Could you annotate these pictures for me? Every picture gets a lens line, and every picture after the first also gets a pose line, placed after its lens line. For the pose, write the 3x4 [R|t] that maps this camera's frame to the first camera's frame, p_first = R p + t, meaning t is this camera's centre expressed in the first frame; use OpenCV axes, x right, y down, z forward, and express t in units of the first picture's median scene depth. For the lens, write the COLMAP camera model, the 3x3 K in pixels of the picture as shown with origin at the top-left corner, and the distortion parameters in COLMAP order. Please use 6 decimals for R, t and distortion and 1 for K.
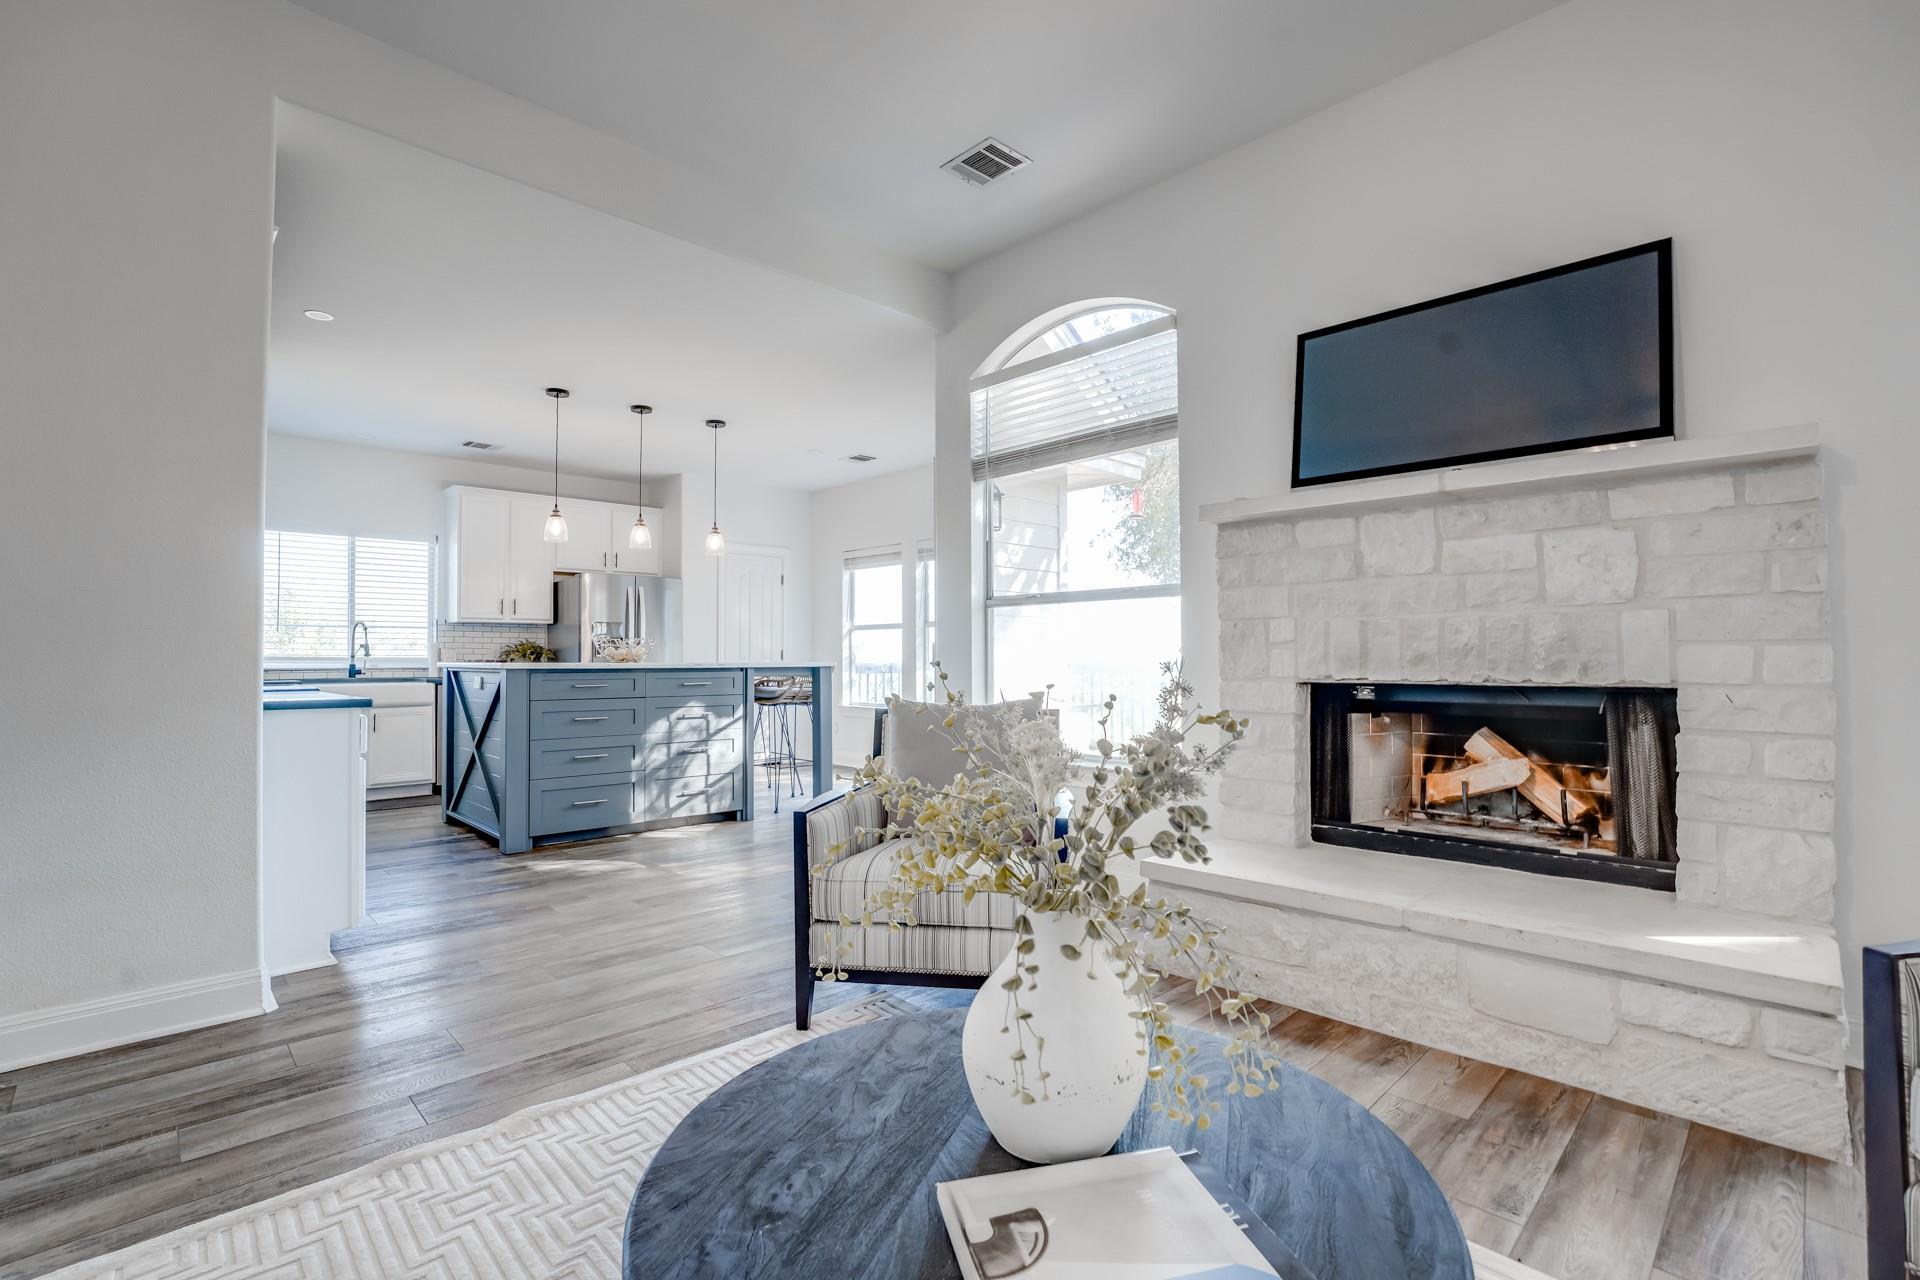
lens RADIAL K [[856.5, 0, 949.9], [0, 856.5, 637.1], [0, 0, 1]] dist [-0.017566, -0.000121]
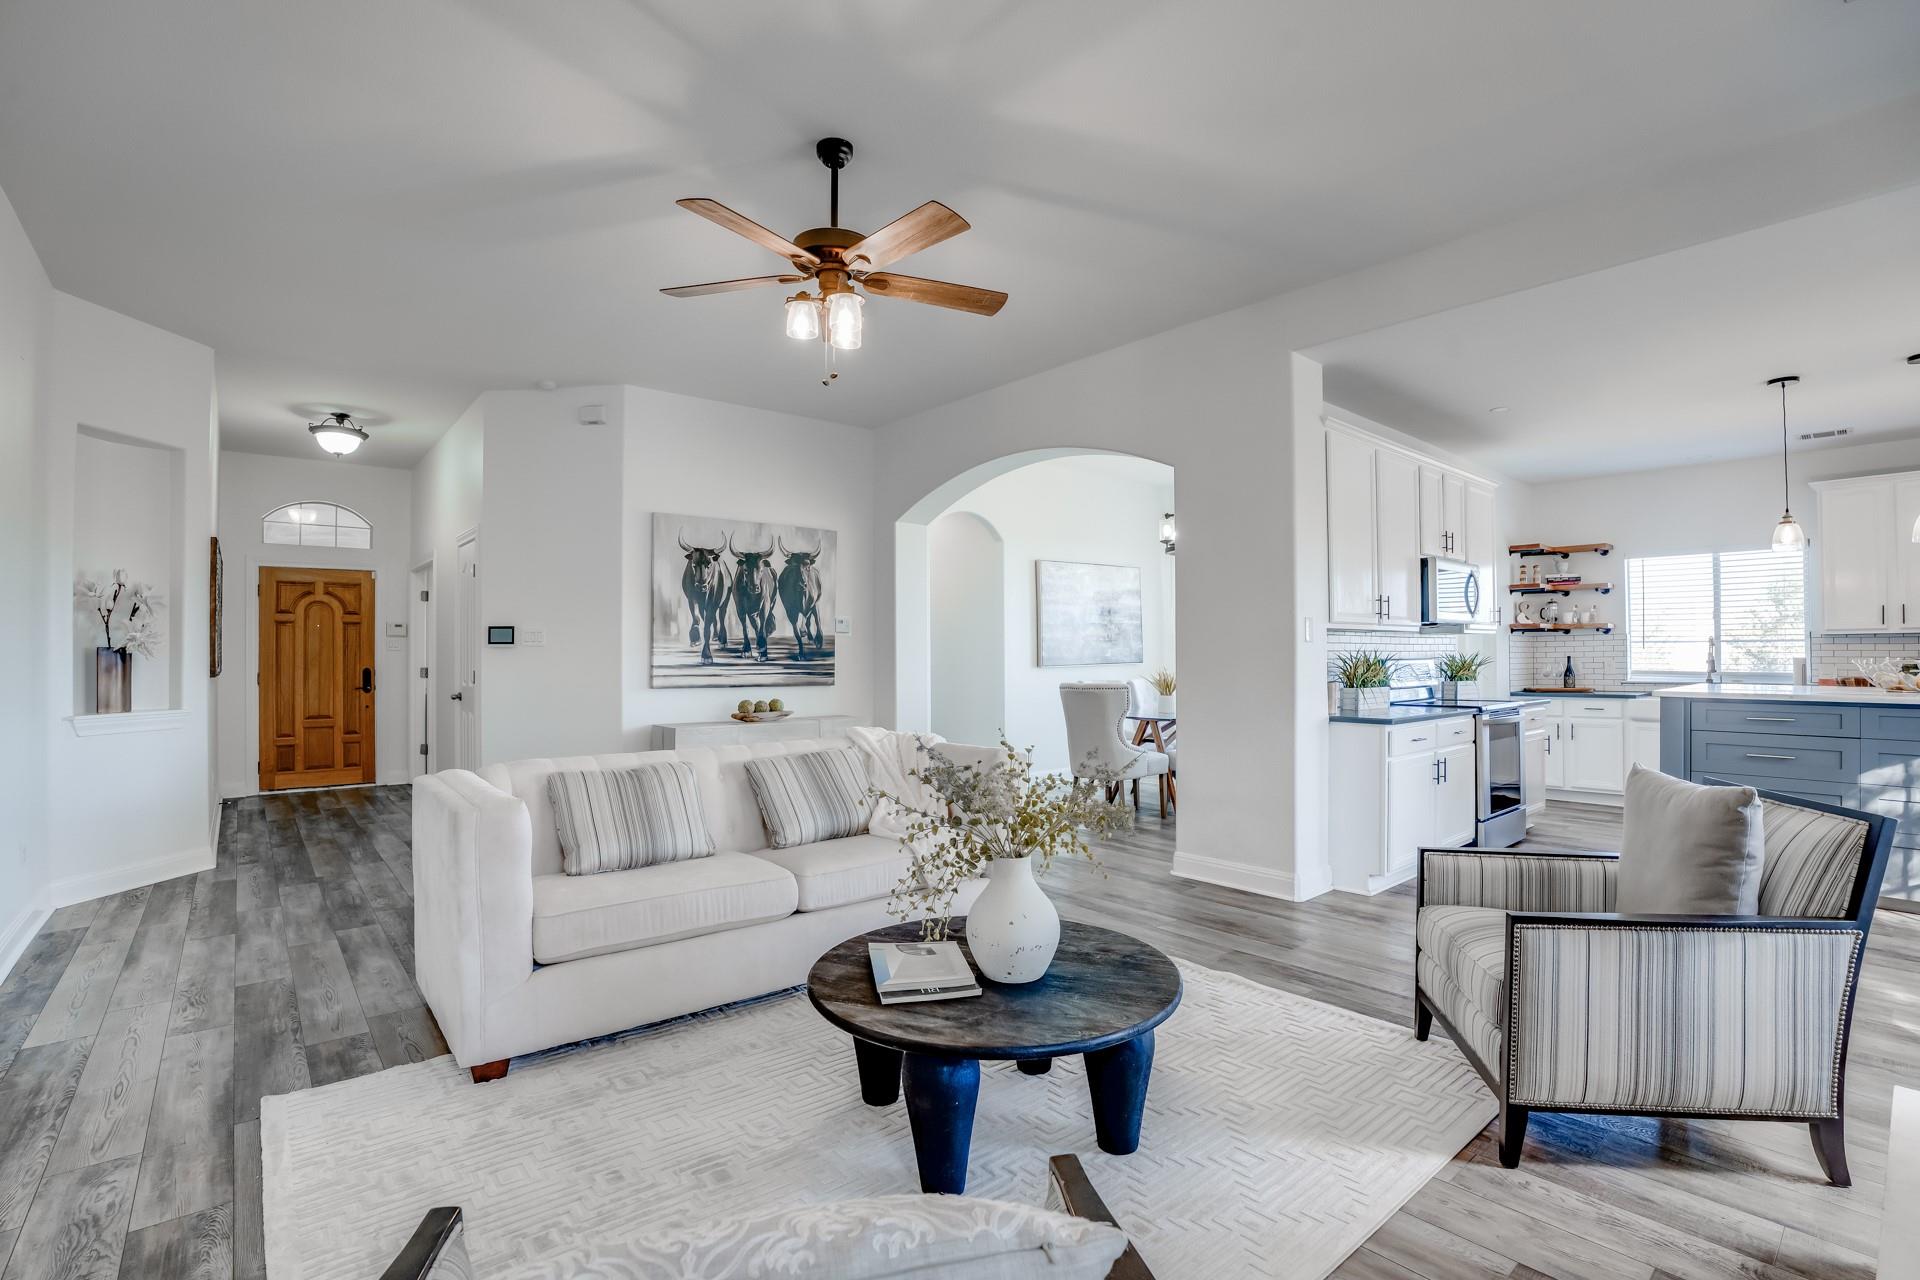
lens RADIAL K [[856.5, 0, 958.9], [0, 856.5, 653.7], [0, 0, 1]] dist [-0.017566, -0.000121]
pose [[-0.057086, -0.007629, -0.998340, 0.938341], [0.024746, 0.999653, -0.009054, -0.037674], [0.998063, -0.025221, -0.056877, 0.484565]]
